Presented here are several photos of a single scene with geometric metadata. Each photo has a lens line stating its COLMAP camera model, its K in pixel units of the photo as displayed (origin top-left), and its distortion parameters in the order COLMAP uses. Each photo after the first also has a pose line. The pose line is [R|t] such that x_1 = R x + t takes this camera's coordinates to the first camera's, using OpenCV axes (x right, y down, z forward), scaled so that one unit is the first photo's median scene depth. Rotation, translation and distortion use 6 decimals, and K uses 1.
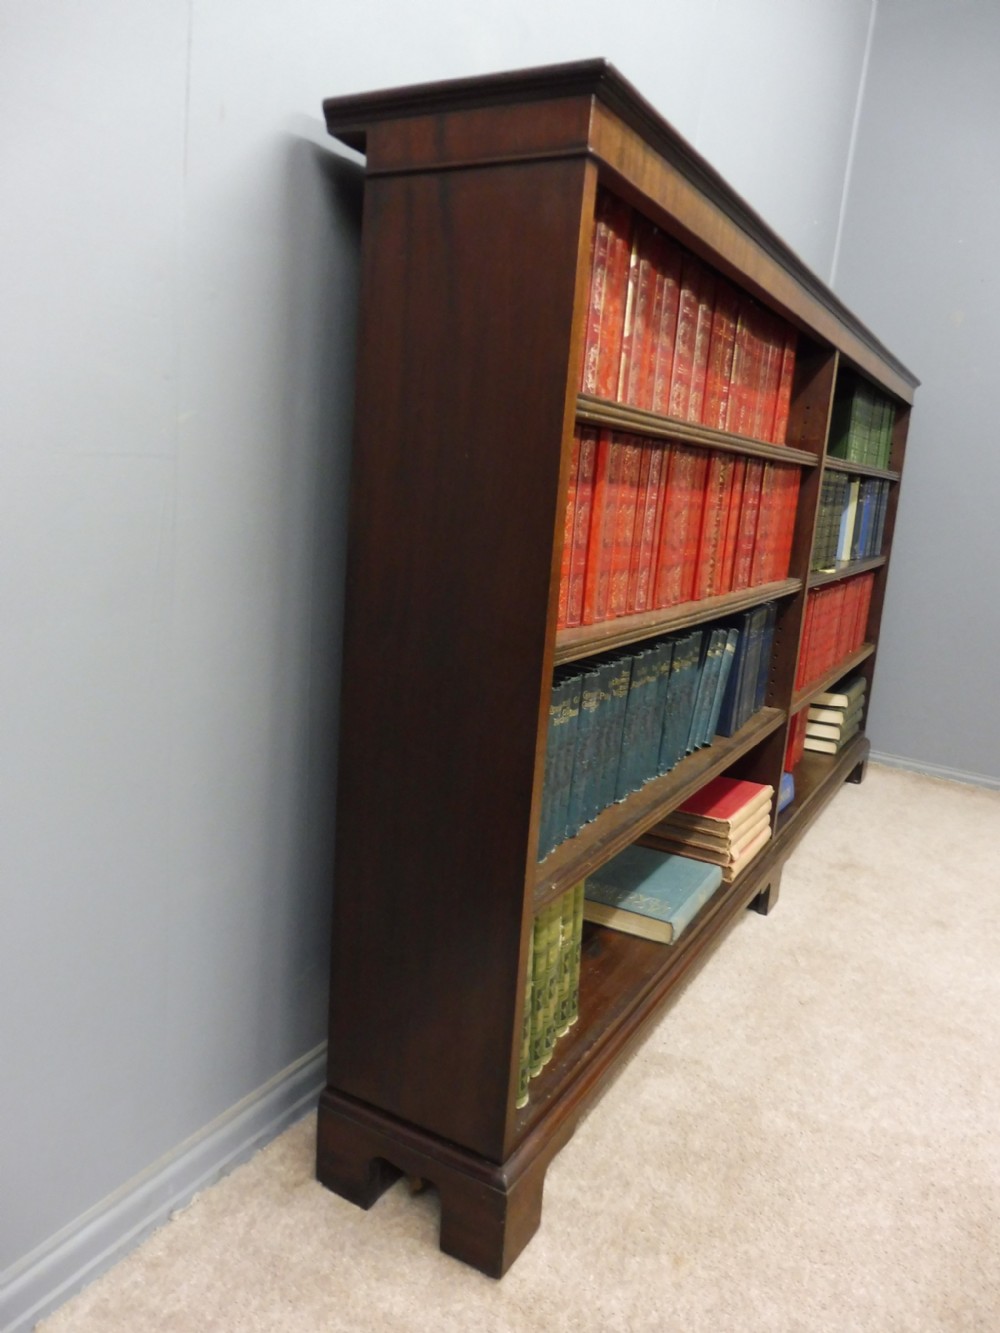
lens RADIAL K [[962.7, 0, 493.6], [0, 962.7, 667.8], [0, 0, 1]] dist [-0.061111, 0.032436]
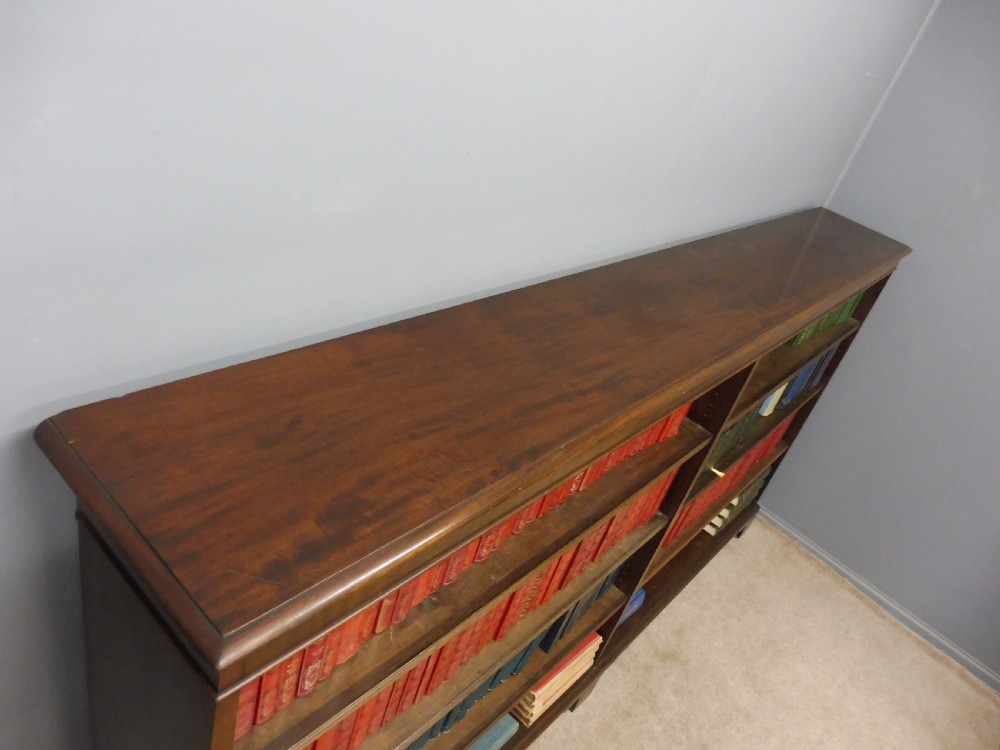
lens RADIAL K [[735.4, 0, 500.0], [0, 735.4, 375.0], [0, 0, 1]] dist [-0.086492, 0.049863]
pose [[0.963296, 0.261344, -0.061316, 0.203229], [-0.227227, 0.915462, 0.332111, -0.729800], [0.142927, -0.305988, 0.941245, 0.303940]]
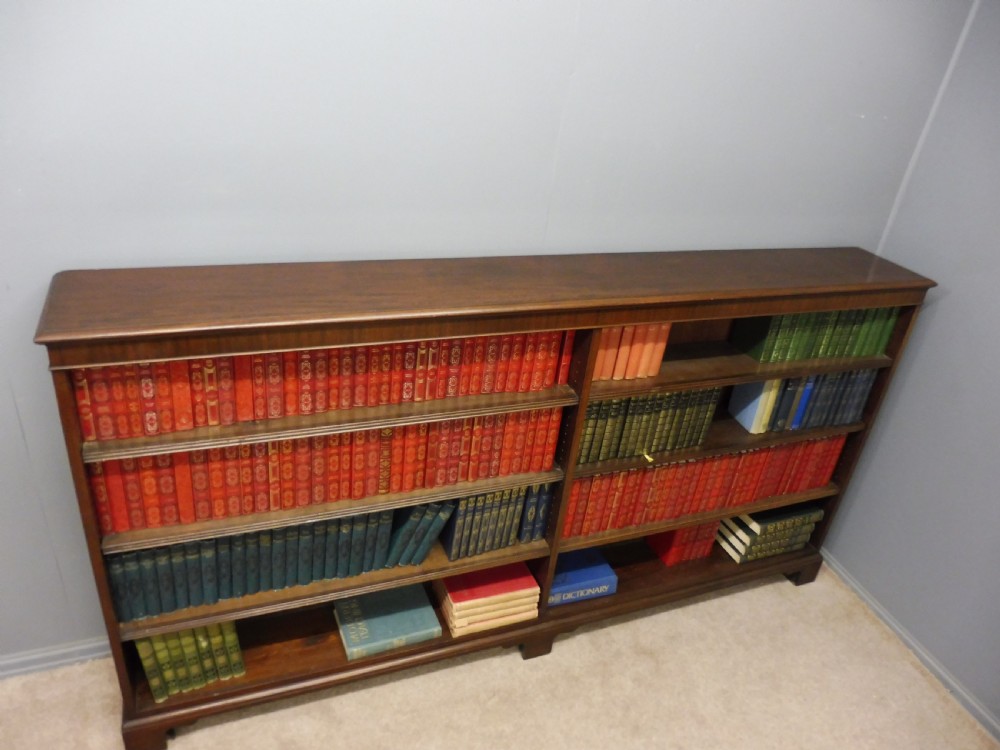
lens RADIAL K [[724.7, 0, 504.5], [0, 724.7, 378.0], [0, 0, 1]] dist [-0.044807, -0.002723]
pose [[0.795425, 0.310673, -0.520367, 1.111021], [-0.179598, 0.940883, 0.287201, -0.746959], [0.578830, -0.134990, 0.804198, 0.199052]]
